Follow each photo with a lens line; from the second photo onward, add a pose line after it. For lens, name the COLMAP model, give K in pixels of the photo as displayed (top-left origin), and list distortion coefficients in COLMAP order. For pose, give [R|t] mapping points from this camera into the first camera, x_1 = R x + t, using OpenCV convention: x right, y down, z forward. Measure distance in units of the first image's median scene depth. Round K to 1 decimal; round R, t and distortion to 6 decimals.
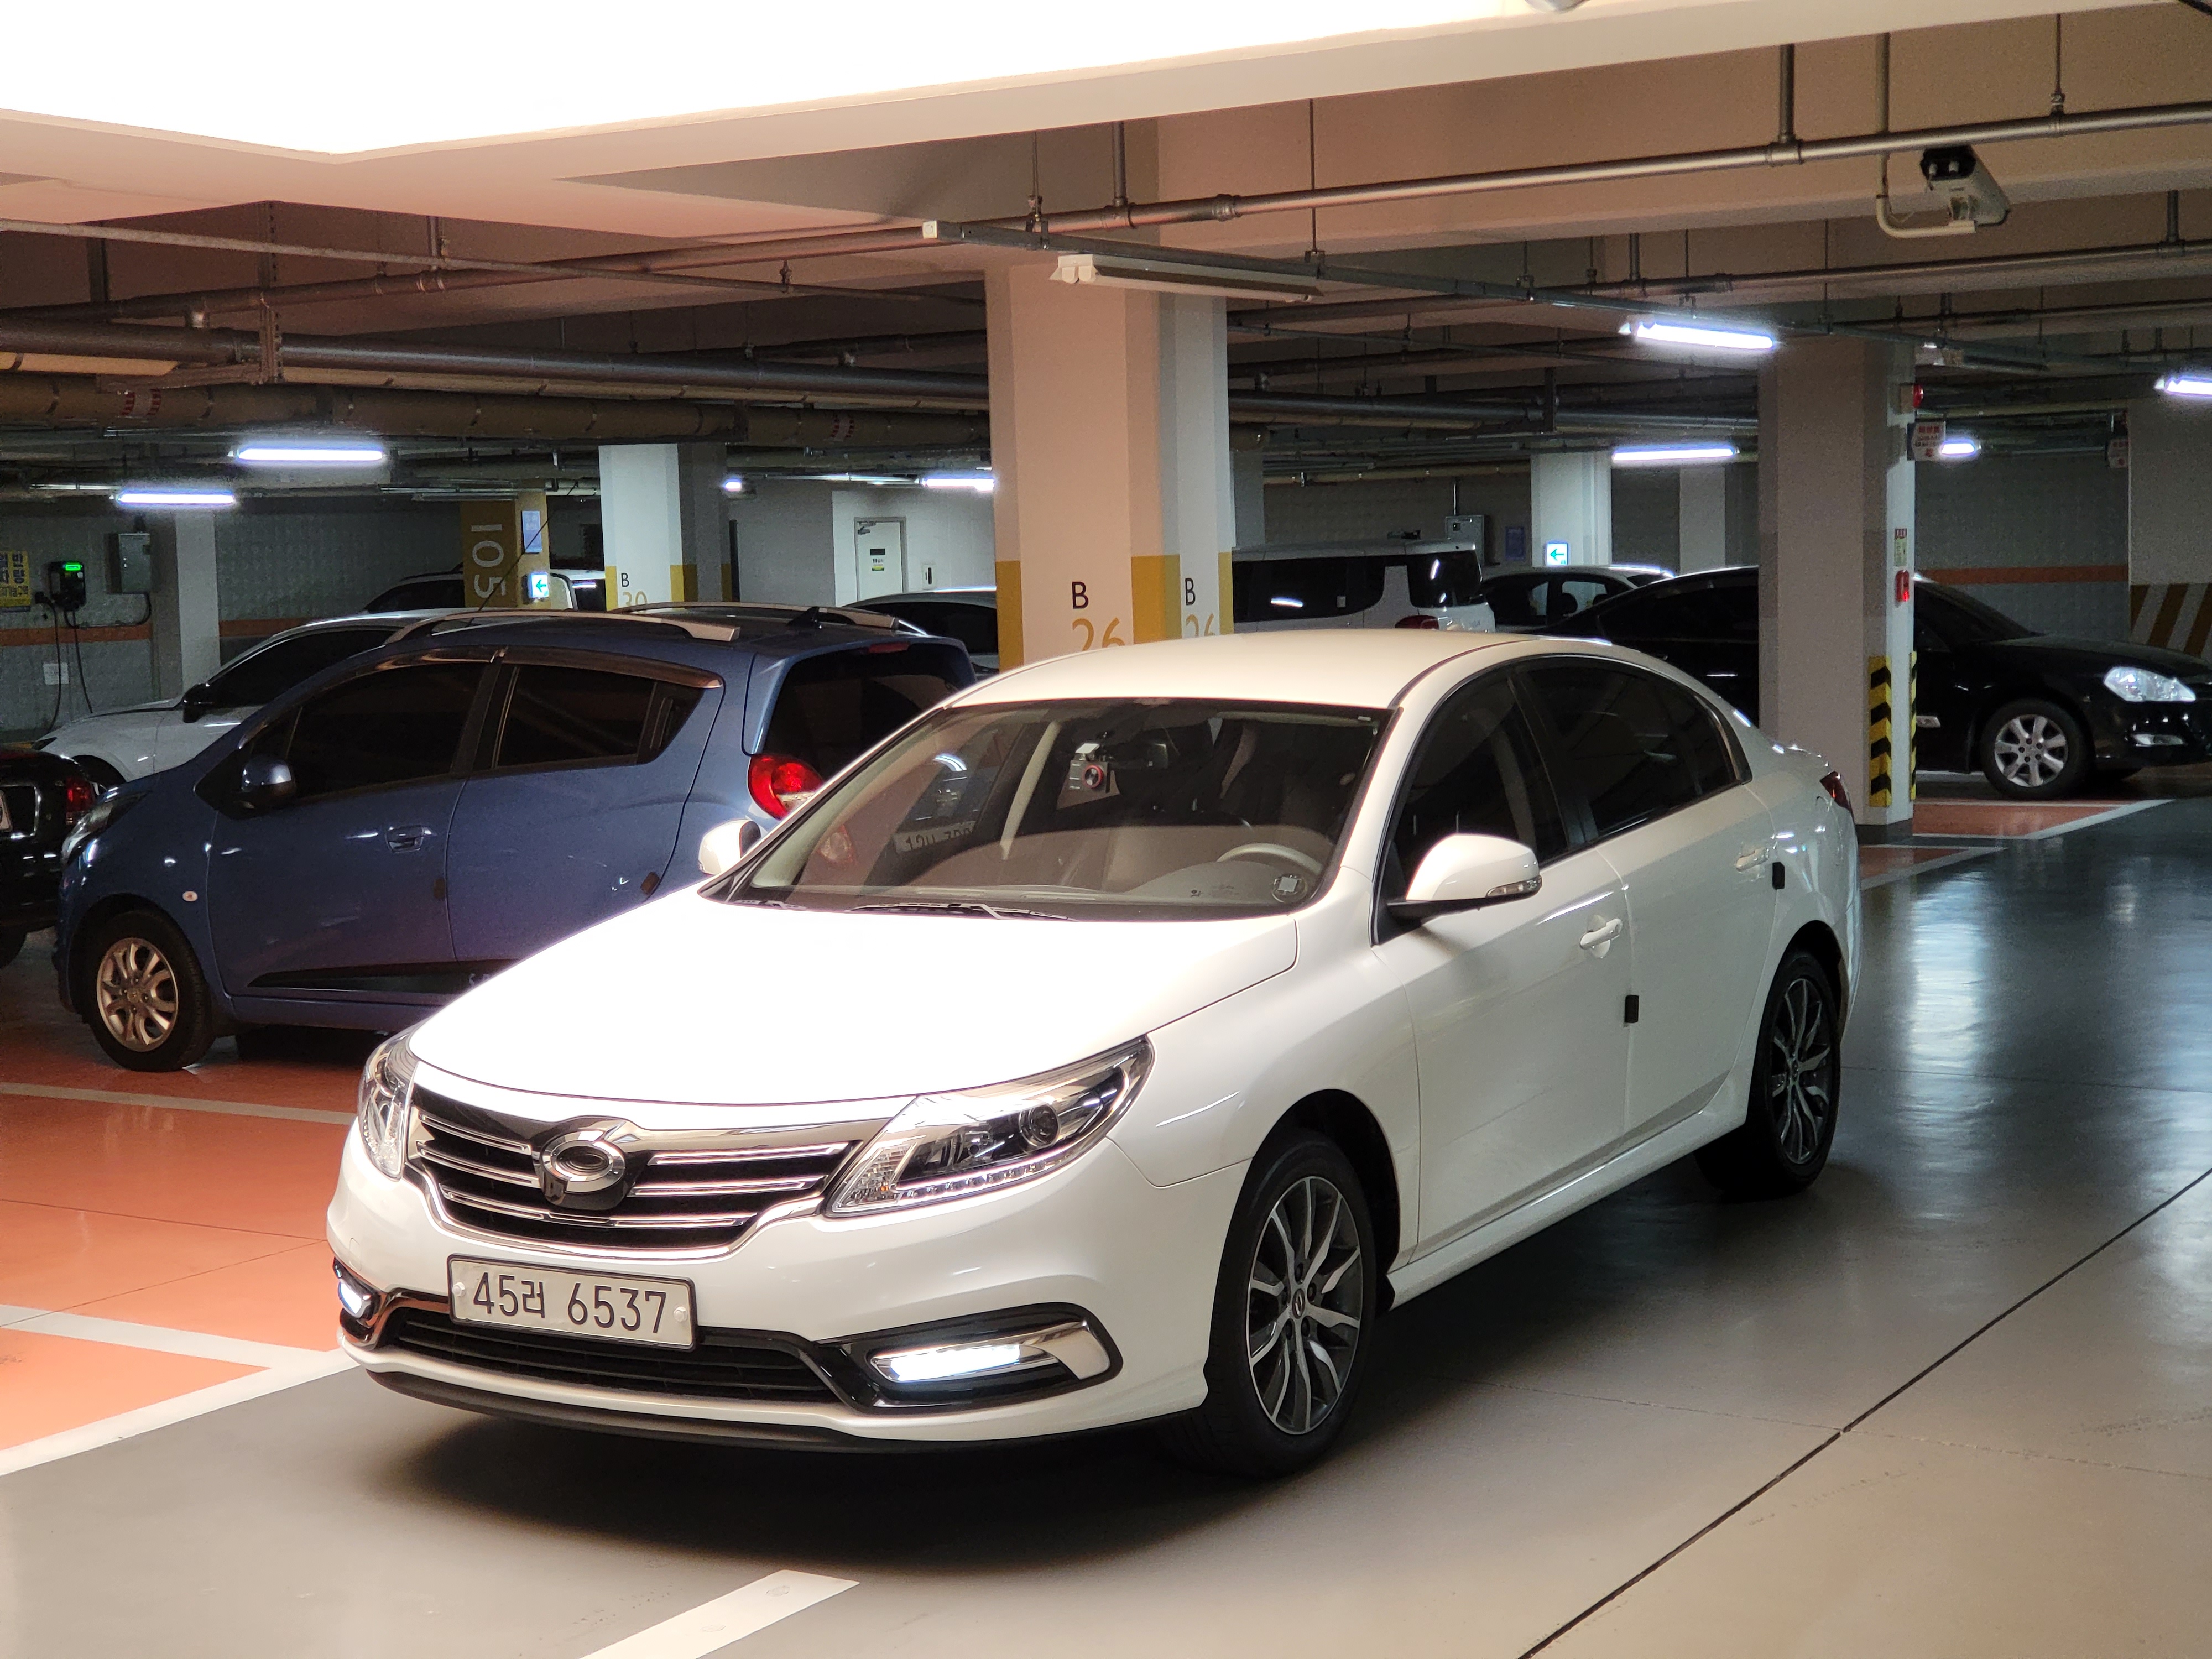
lens RADIAL K [[3557.5, 0, 1032.9], [0, 3557.5, 958.9], [0, 0, 1]] dist [0.010480, 0.206447]
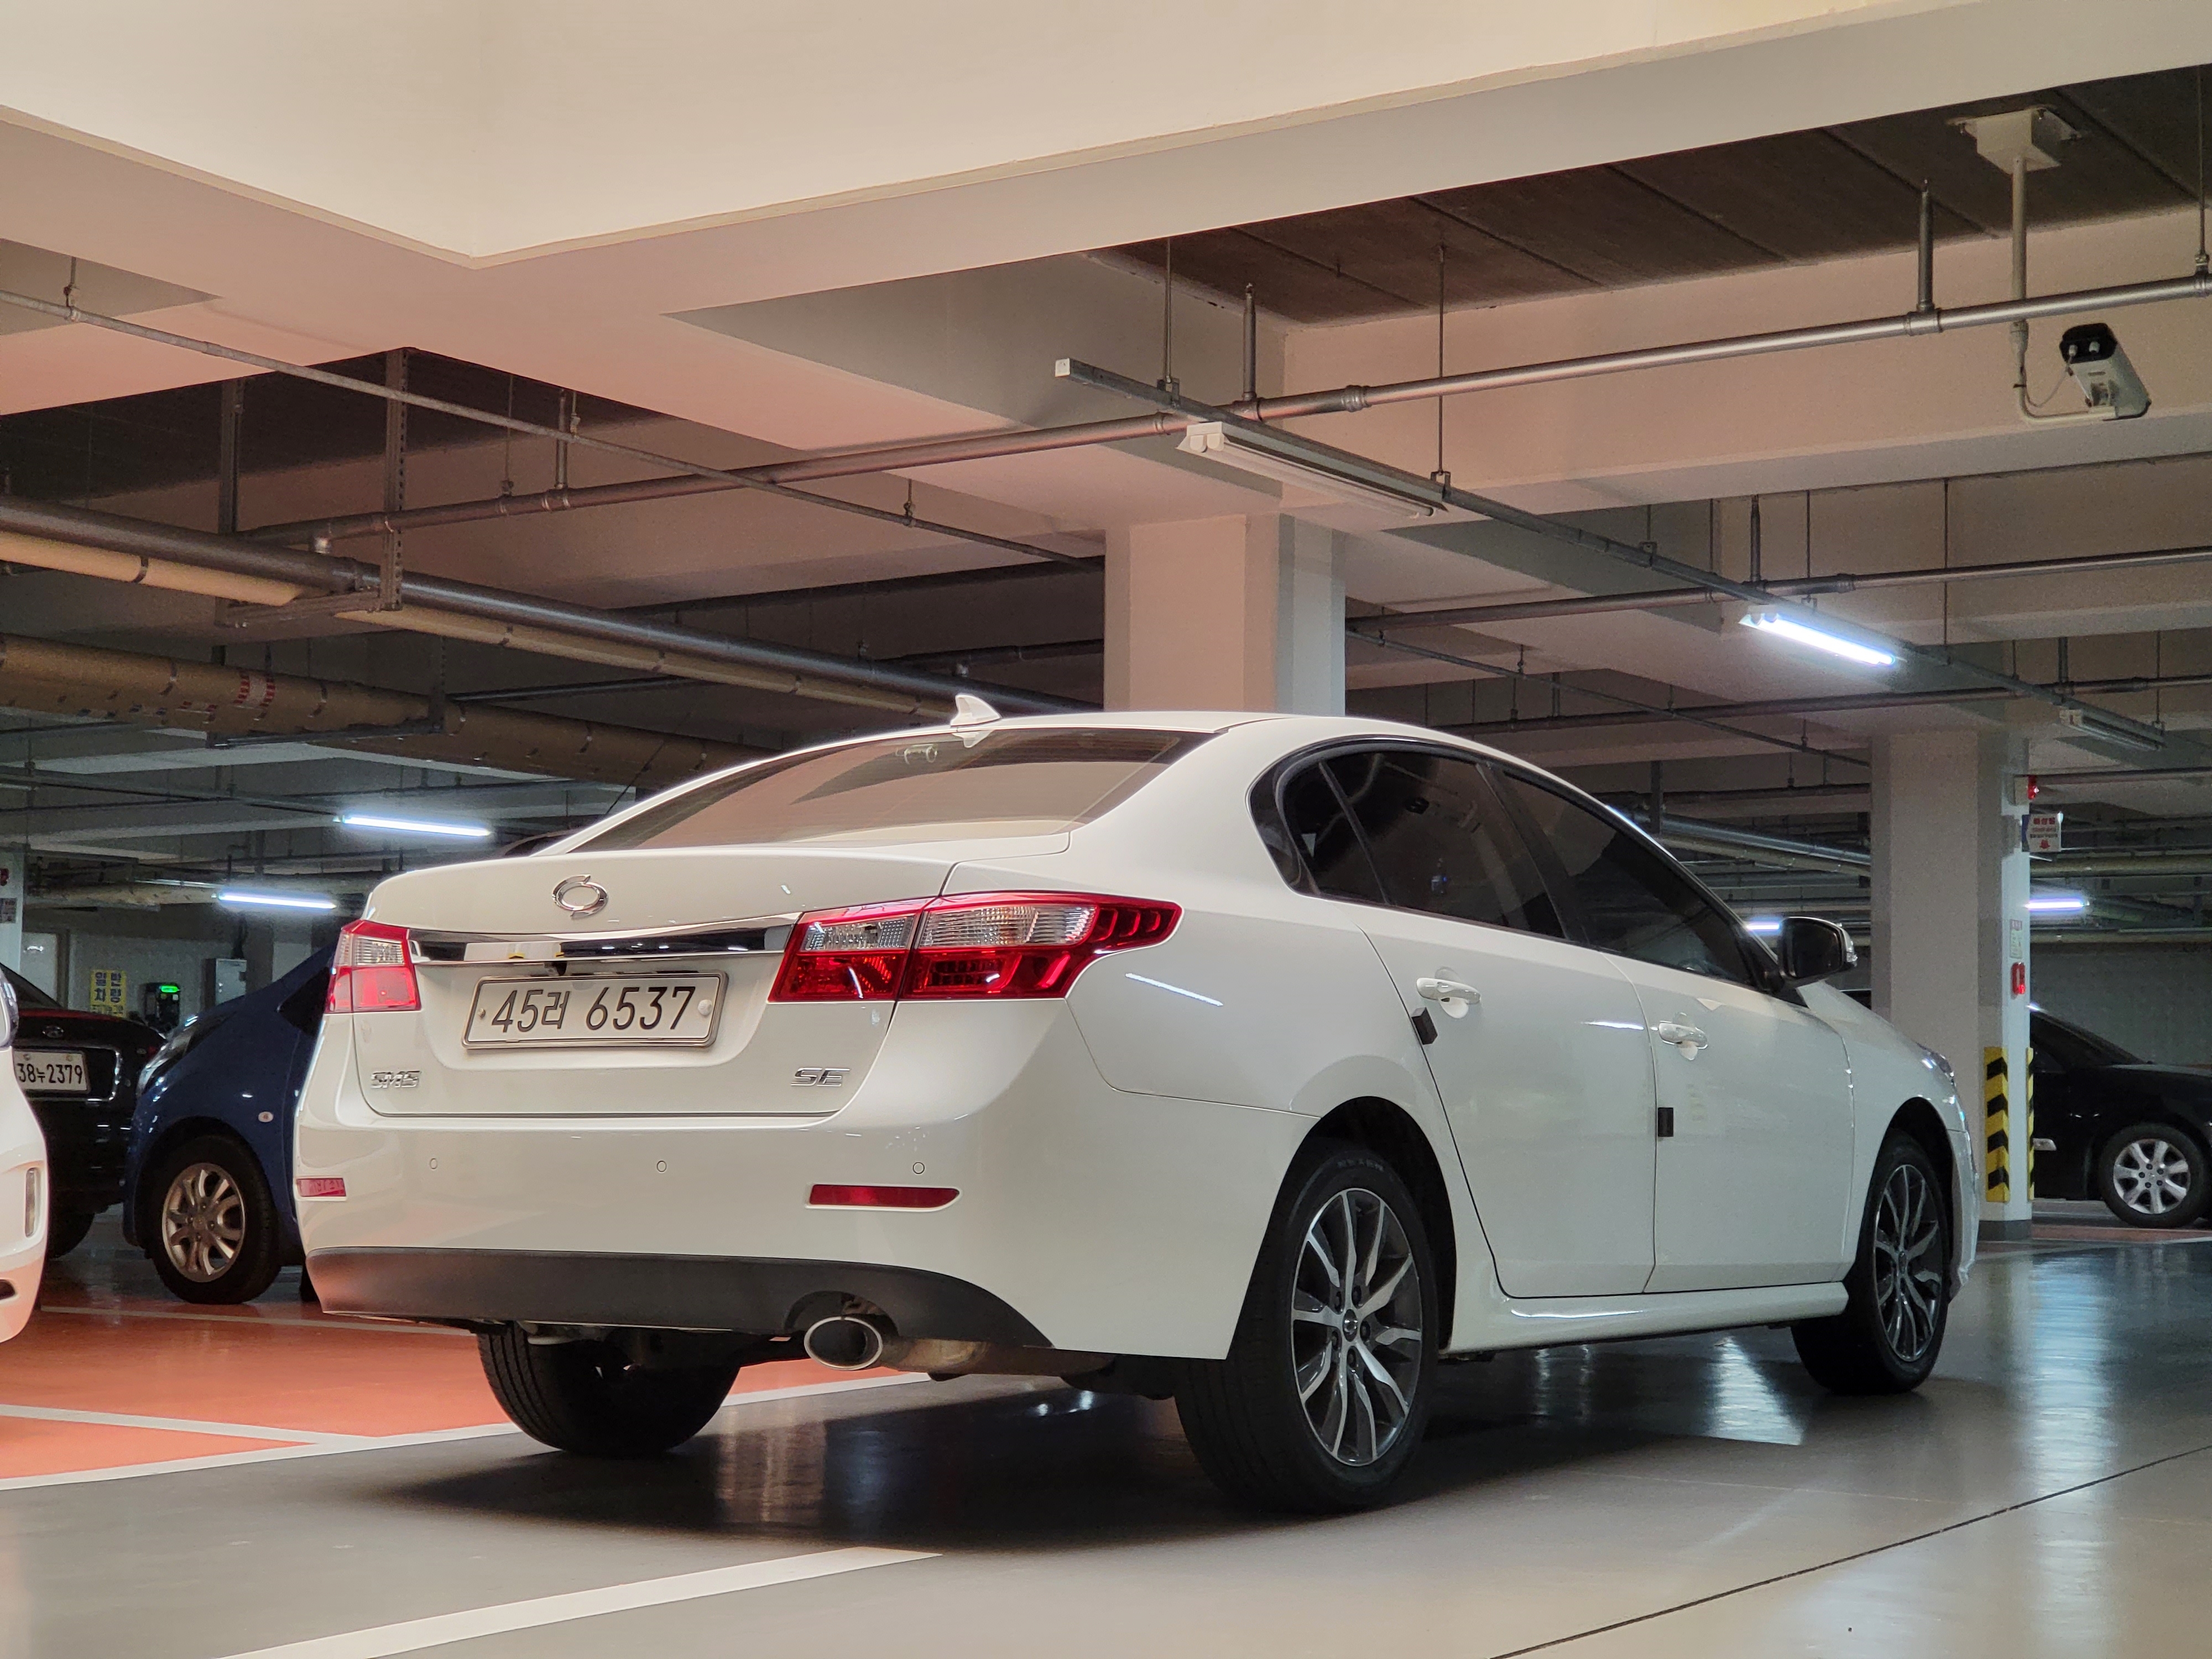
lens RADIAL K [[3562.0, 0, 1038.8], [0, 3562.0, 872.3], [0, 0, 1]] dist [0.020613, 0.266714]
pose [[0.999052, 0.035902, -0.024631, -0.003817], [-0.039821, 0.982215, -0.183489, 0.081433], [0.017605, 0.184296, 0.982713, 0.030851]]
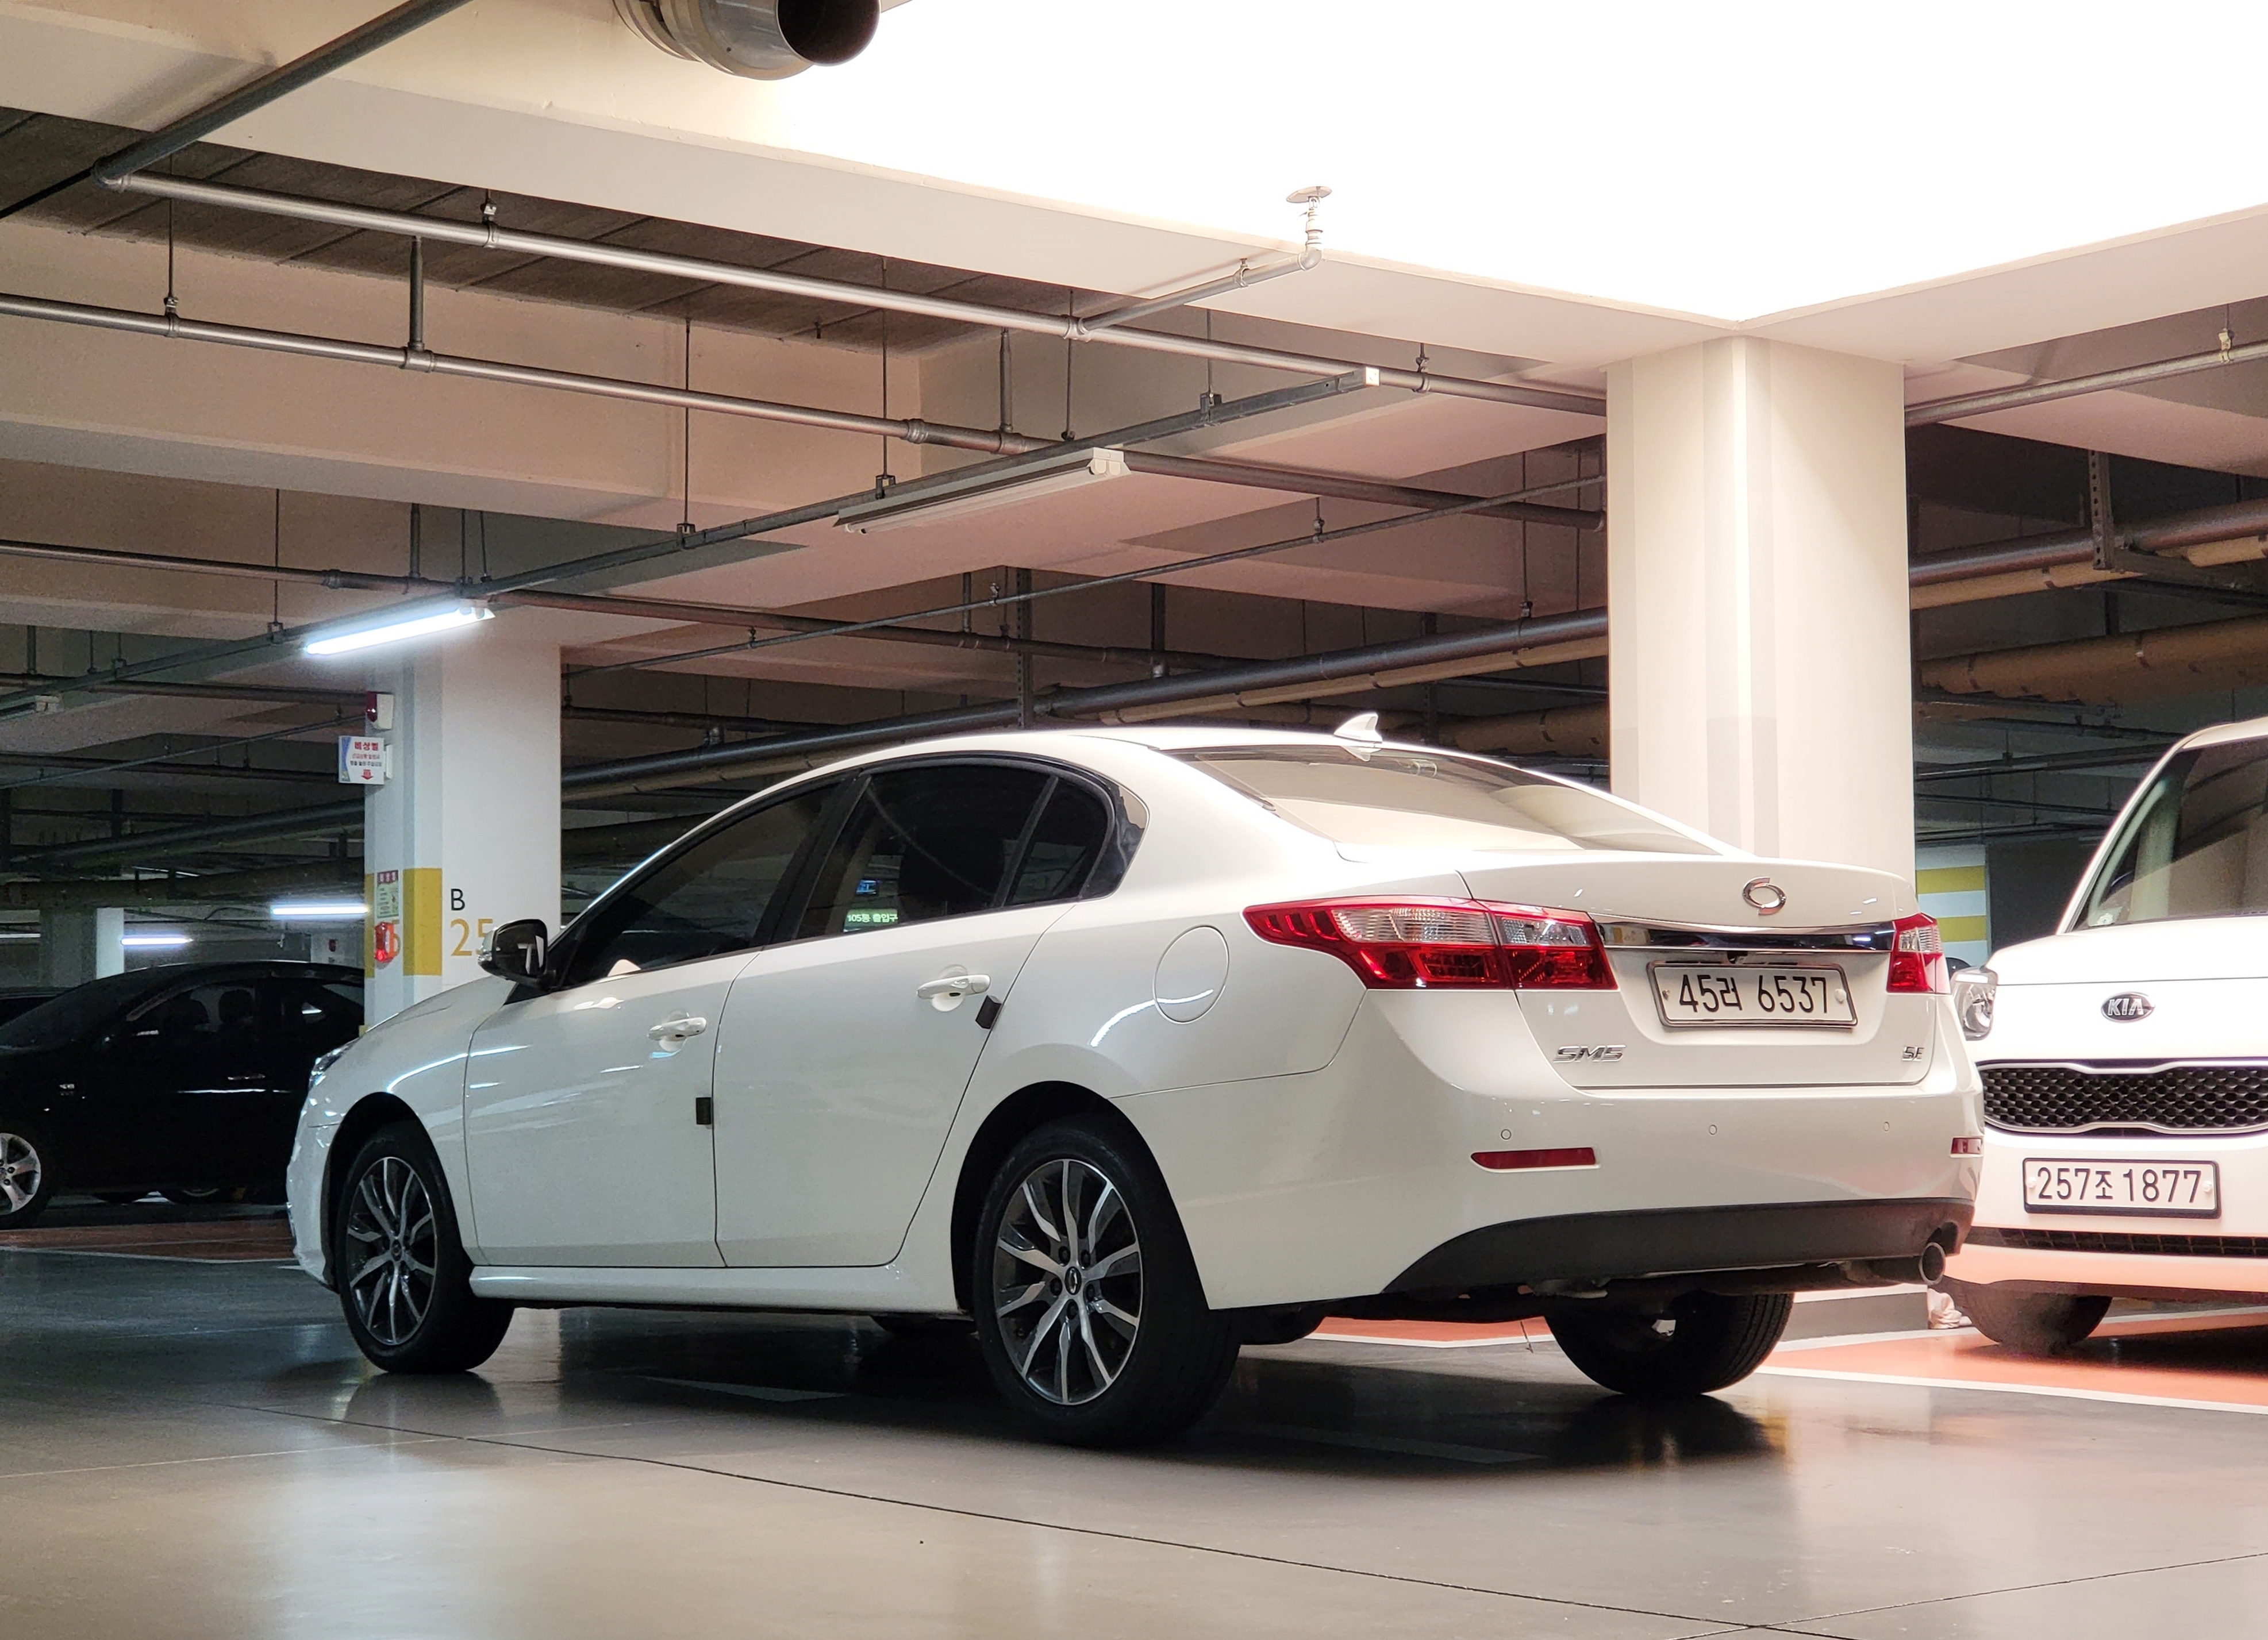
lens RADIAL K [[3421.7, 0, 1134.0], [0, 3421.7, 820.0], [0, 0, 1]] dist [-0.000366, -0.004505]
pose [[0.327125, 0.099798, 0.939697, -0.598108], [0.102453, 0.984801, -0.140254, 0.052827], [-0.939411, 0.142155, 0.311928, 0.416432]]
